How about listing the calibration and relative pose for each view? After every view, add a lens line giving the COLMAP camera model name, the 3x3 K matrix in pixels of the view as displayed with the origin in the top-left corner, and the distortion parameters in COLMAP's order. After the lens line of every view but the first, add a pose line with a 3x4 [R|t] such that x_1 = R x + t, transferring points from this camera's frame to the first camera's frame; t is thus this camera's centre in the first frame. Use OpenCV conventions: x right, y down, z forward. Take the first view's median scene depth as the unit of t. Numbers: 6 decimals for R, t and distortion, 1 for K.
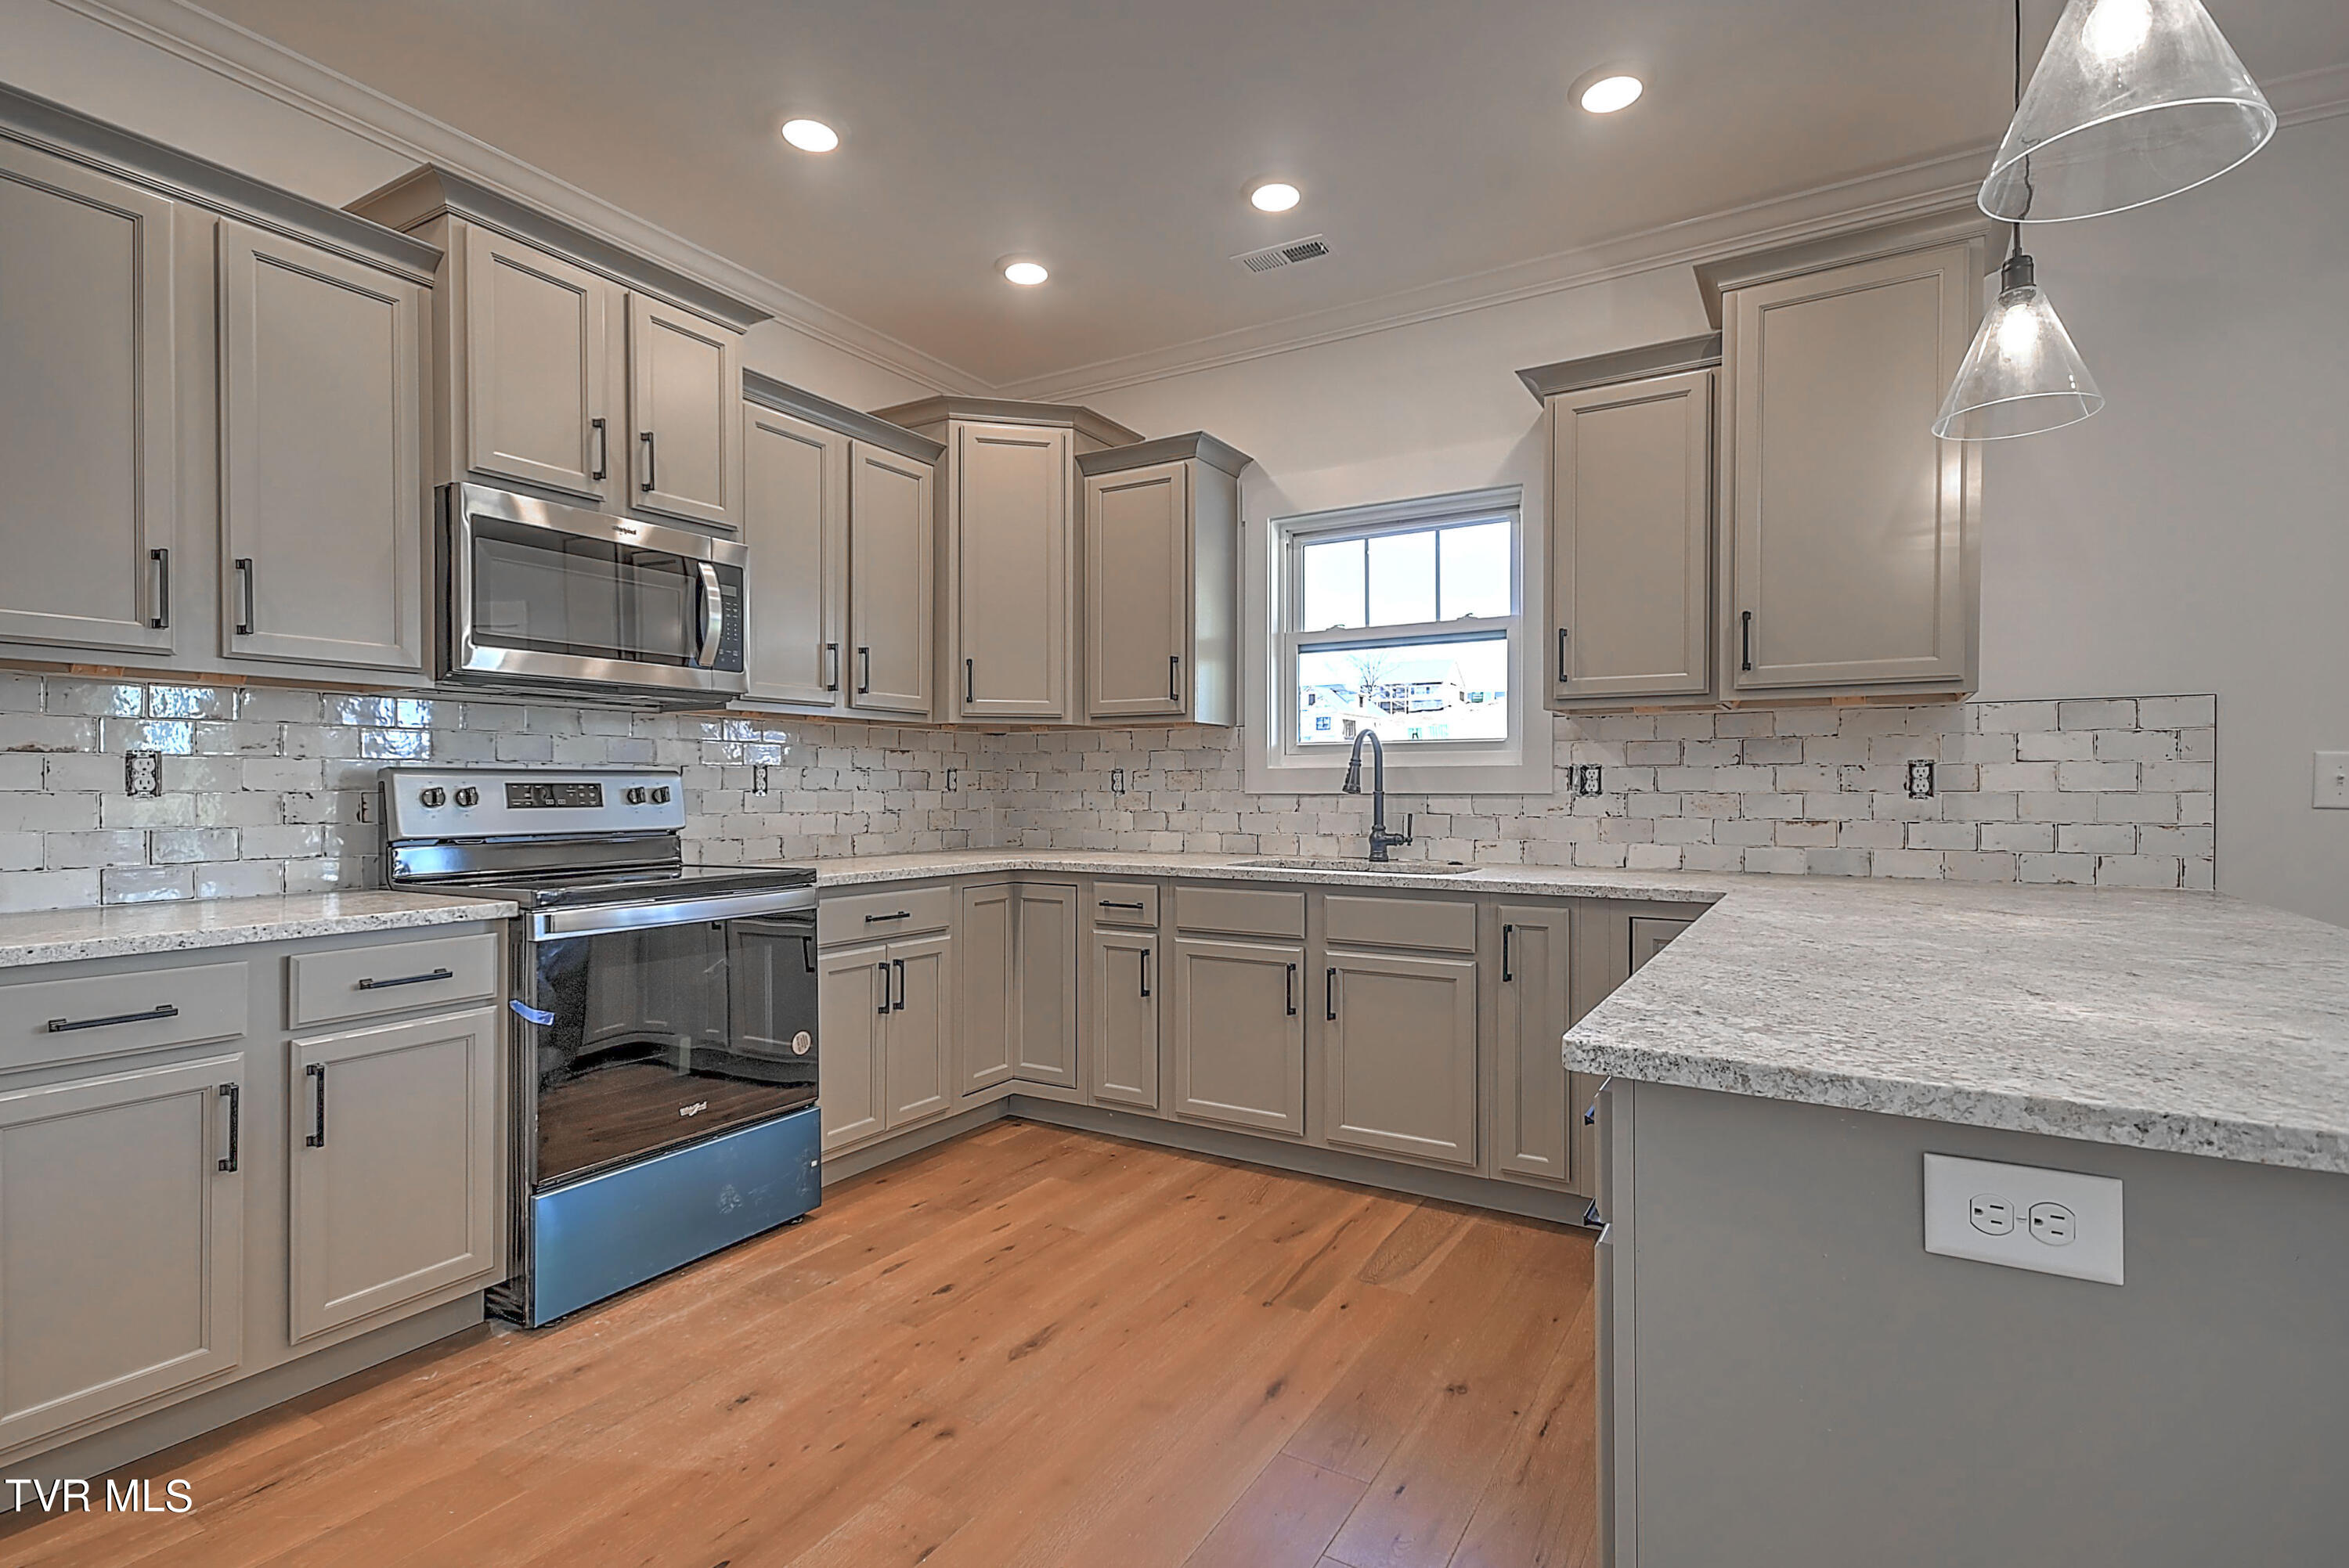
lens RADIAL K [[1110.2, 0, 1159.7], [0, 1110.2, 792.5], [0, 0, 1]] dist [0.017261, 0.000372]
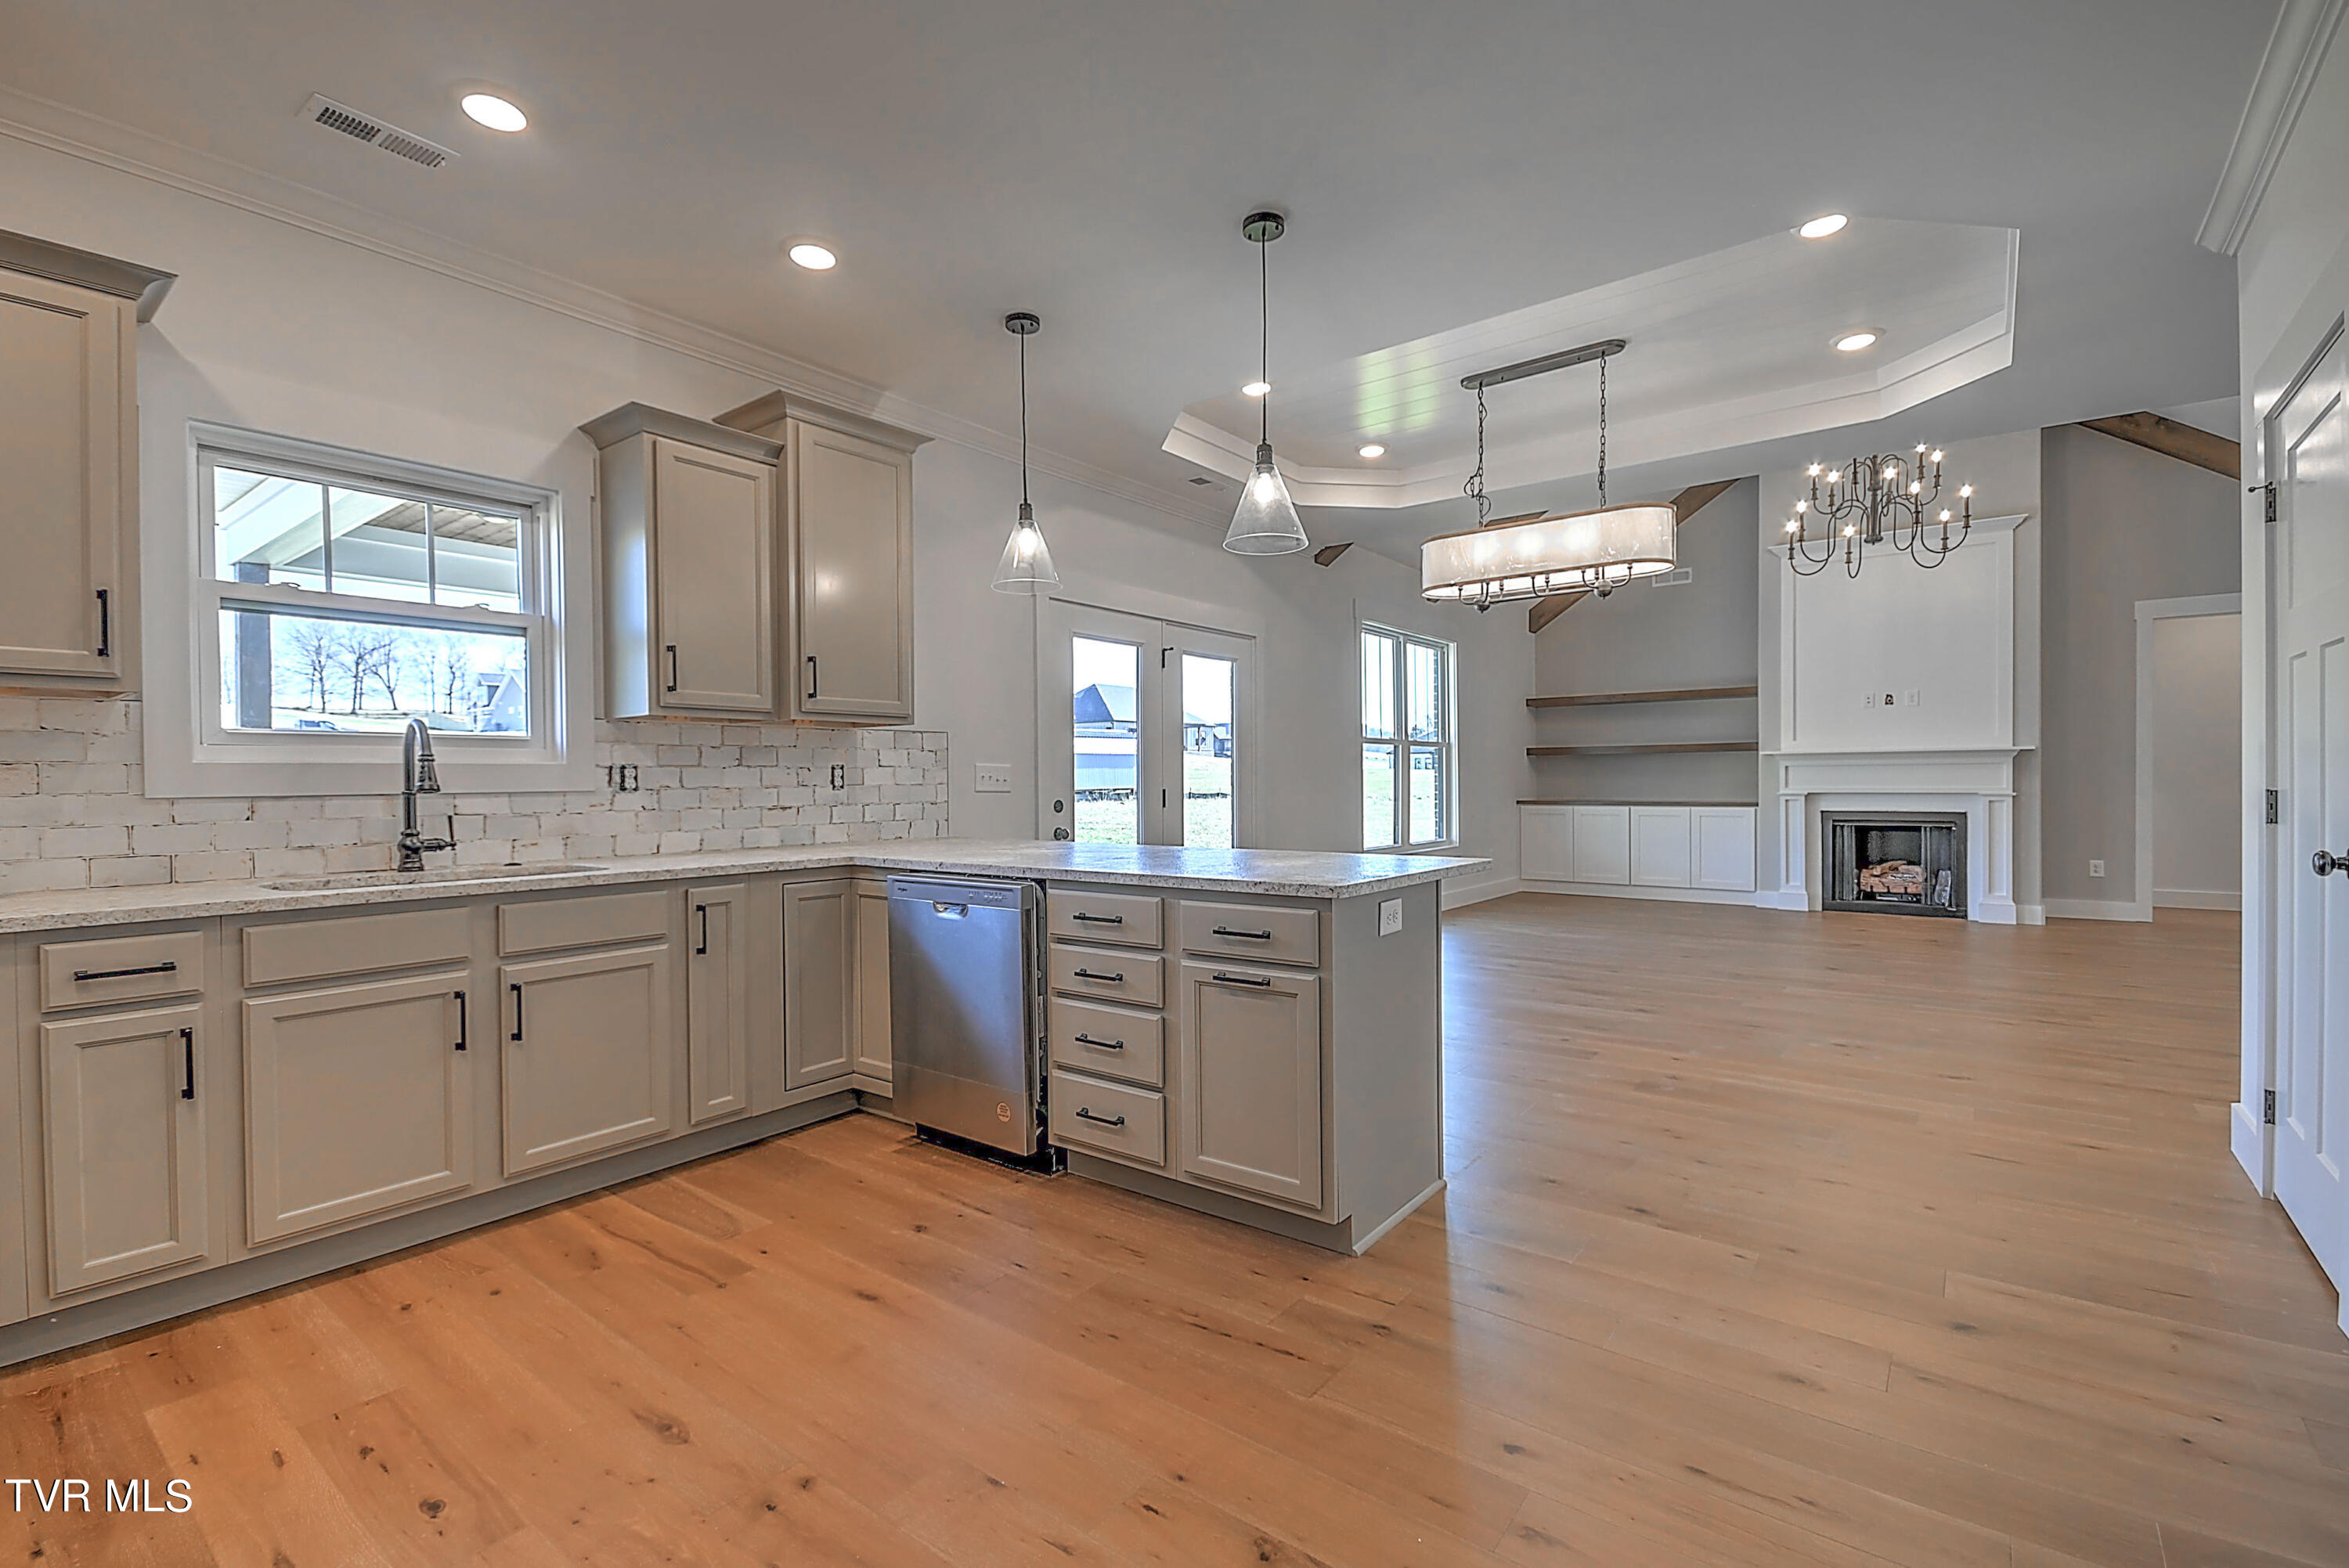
lens RADIAL K [[1031.9, 0, 1161.8], [0, 1031.9, 790.8], [0, 0, 1]] dist [0.013319, -0.004548]
pose [[0.115290, -0.011062, 0.993270, -0.633821], [0.013119, 0.999868, 0.009612, -0.001384], [-0.993245, 0.011923, 0.115420, 0.379747]]
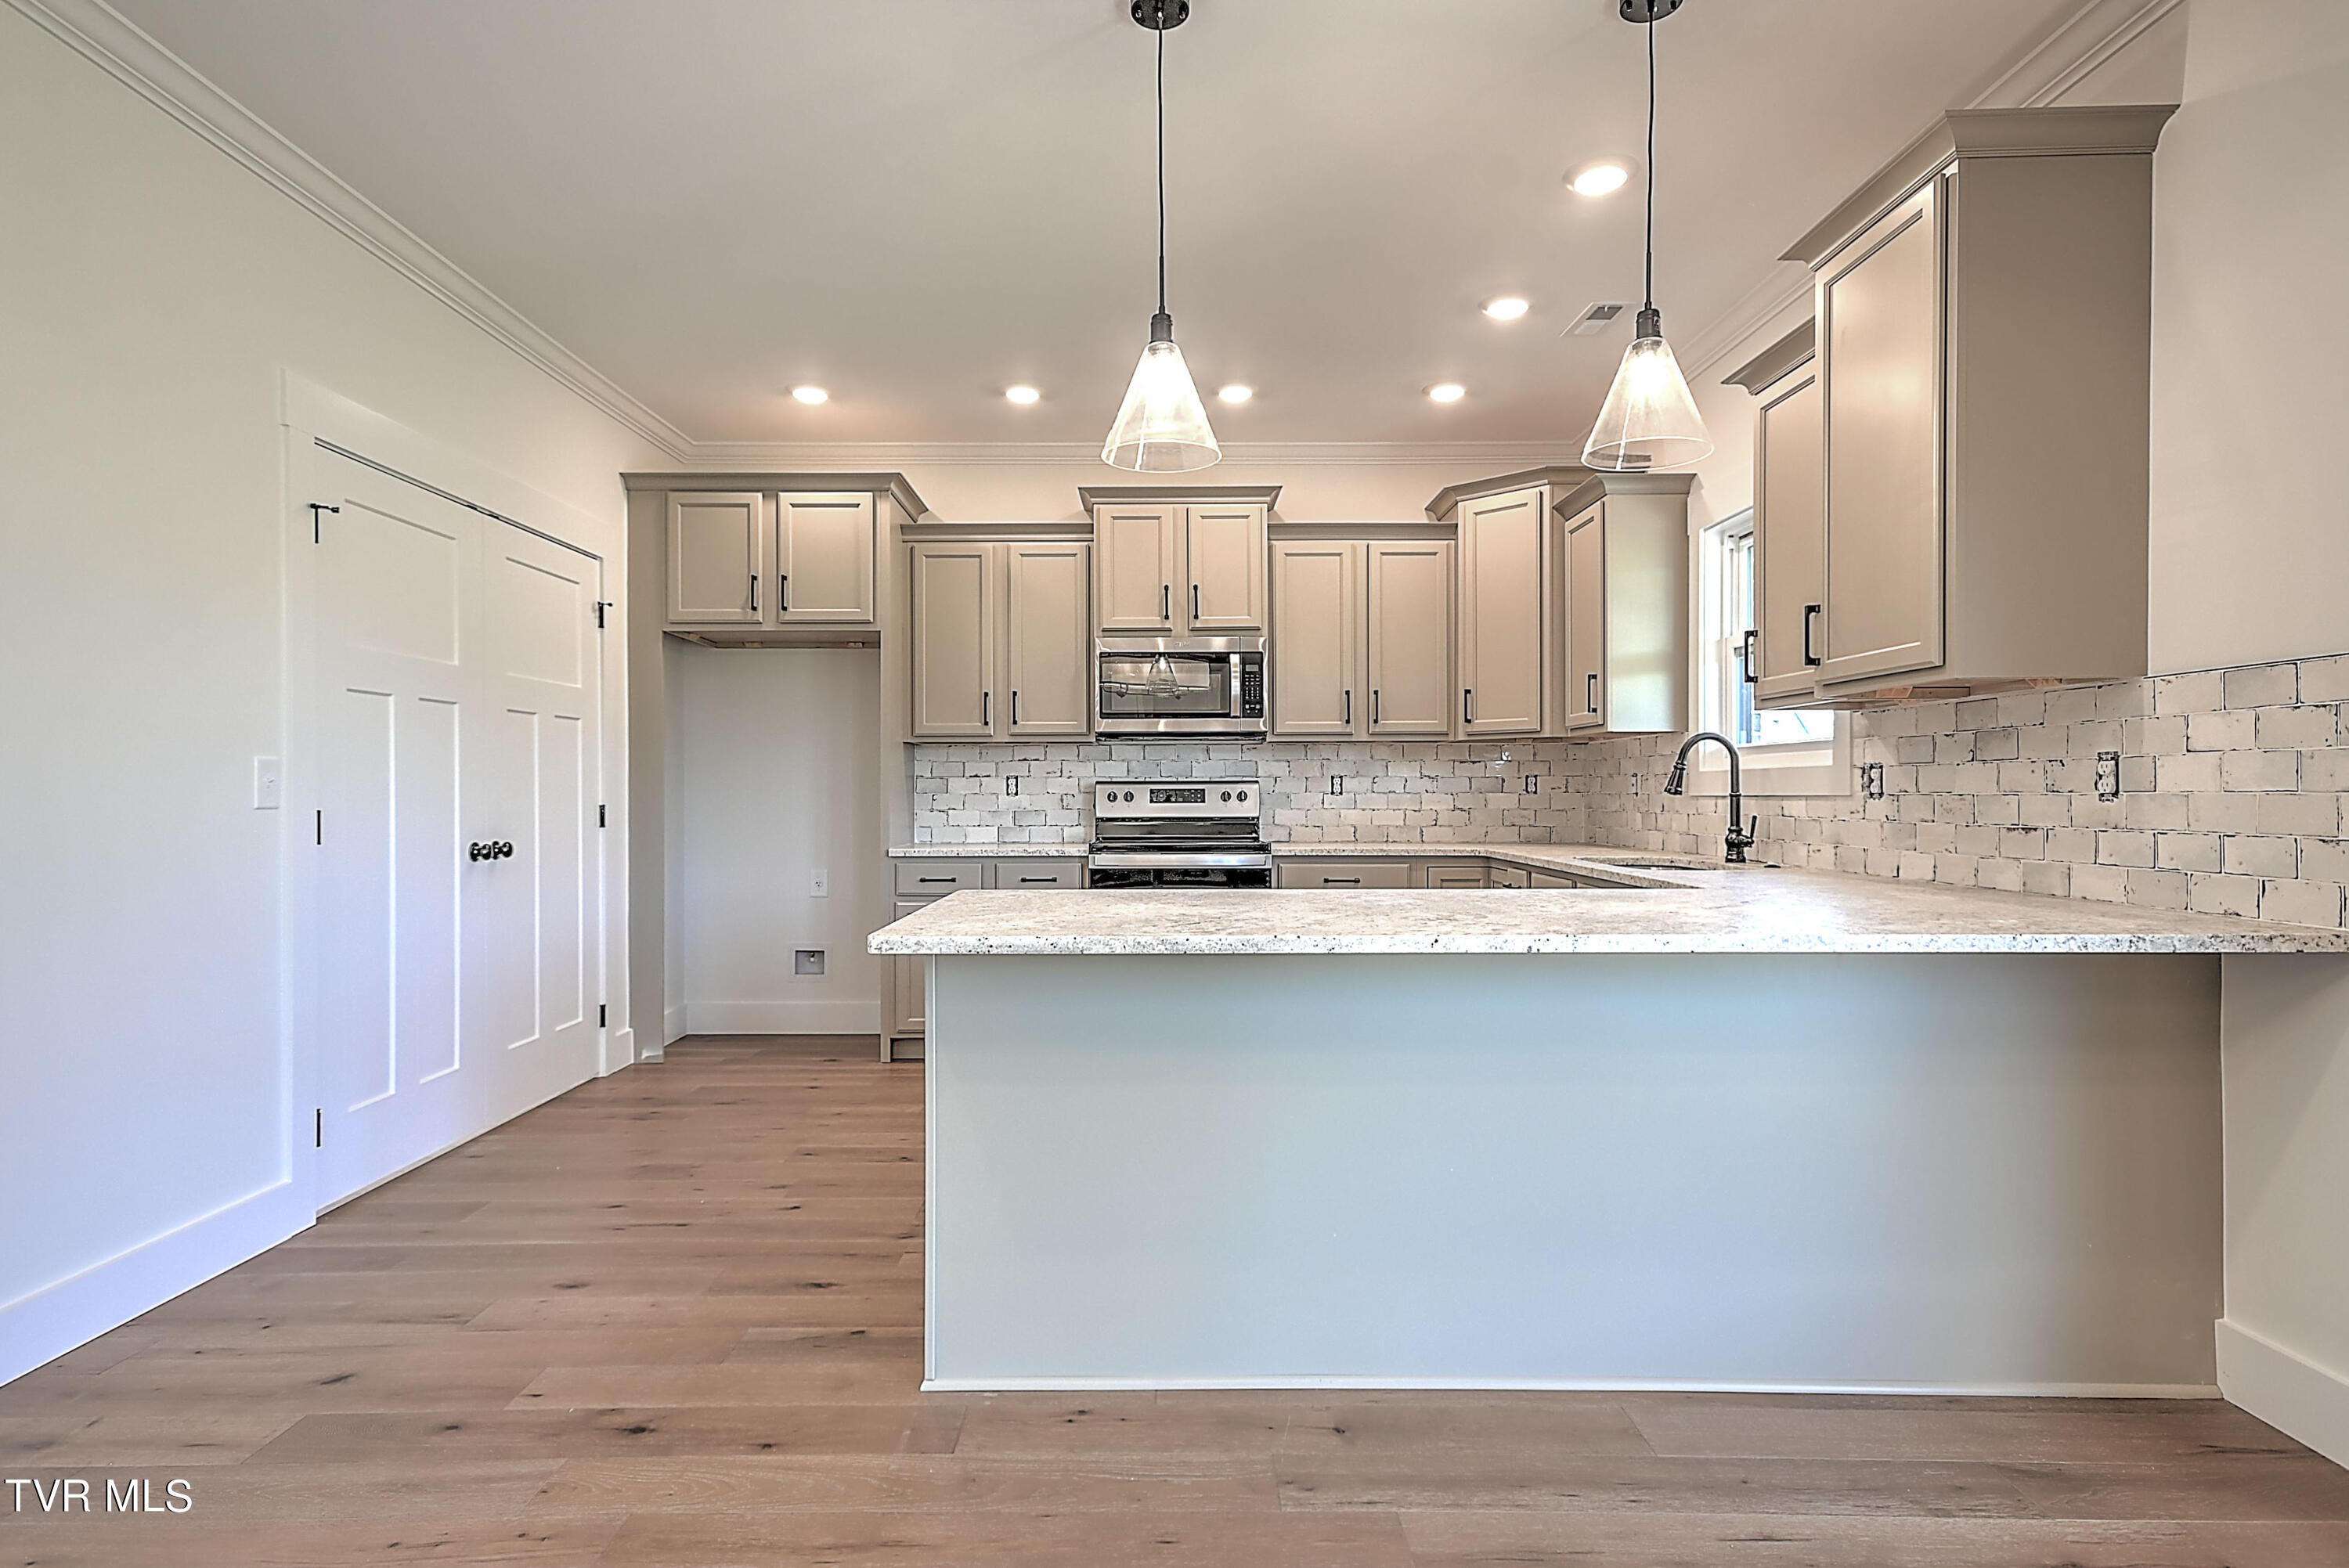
lens RADIAL K [[1227.4, 0, 1160.0], [0, 1227.4, 792.7], [0, 0, 1]] dist [0.024996, -0.002987]
pose [[0.520614, -0.001751, -0.853790, 1.029281], [-0.001063, 0.999996, -0.002698, 0.002484], [0.853791, 0.002312, 0.520610, -0.029874]]
